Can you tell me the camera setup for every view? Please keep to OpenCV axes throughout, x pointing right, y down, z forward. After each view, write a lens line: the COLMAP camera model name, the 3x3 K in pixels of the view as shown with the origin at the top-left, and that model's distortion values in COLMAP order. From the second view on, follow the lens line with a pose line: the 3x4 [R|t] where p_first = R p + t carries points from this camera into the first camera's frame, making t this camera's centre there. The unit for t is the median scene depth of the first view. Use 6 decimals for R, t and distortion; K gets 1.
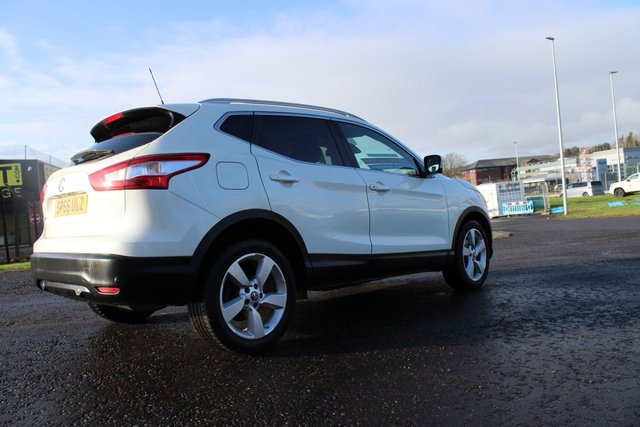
lens RADIAL K [[531.1, 0, 322.8], [0, 531.1, 210.1], [0, 0, 1]] dist [-0.166001, 0.151718]
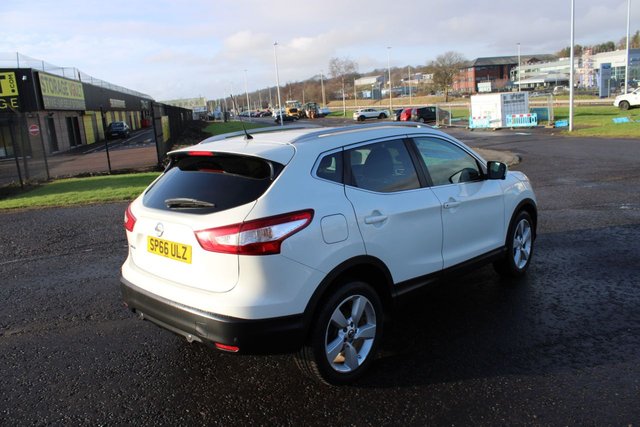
lens RADIAL K [[531.1, 0, 322.8], [0, 531.1, 210.1], [0, 0, 1]] dist [-0.166001, 0.151718]
pose [[0.999892, 0.006376, 0.013210, -0.122082], [-0.008830, 0.980762, 0.195007, -0.177602], [-0.011713, -0.195102, 0.980713, -0.005155]]
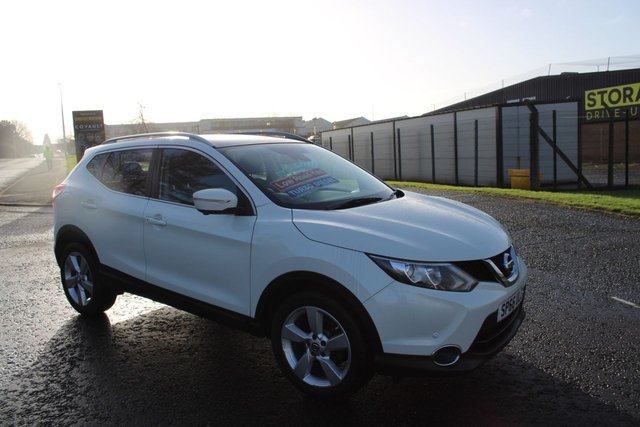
lens RADIAL K [[531.1, 0, 322.8], [0, 531.1, 210.1], [0, 0, 1]] dist [-0.166001, 0.151718]
pose [[0.132253, 0.191820, -0.972478, 0.843844], [0.022440, 0.980265, 0.196408, -0.190963], [0.990962, -0.047798, 0.125338, 0.919190]]
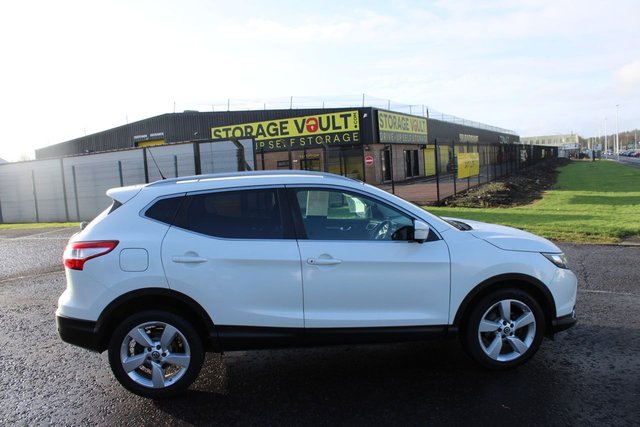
lens RADIAL K [[531.1, 0, 322.8], [0, 531.1, 210.1], [0, 0, 1]] dist [-0.166001, 0.151718]
pose [[0.779122, 0.092780, -0.619968, 0.538604], [-0.009337, 0.990594, 0.136513, -0.205837], [0.626803, -0.100572, 0.772660, 0.205459]]
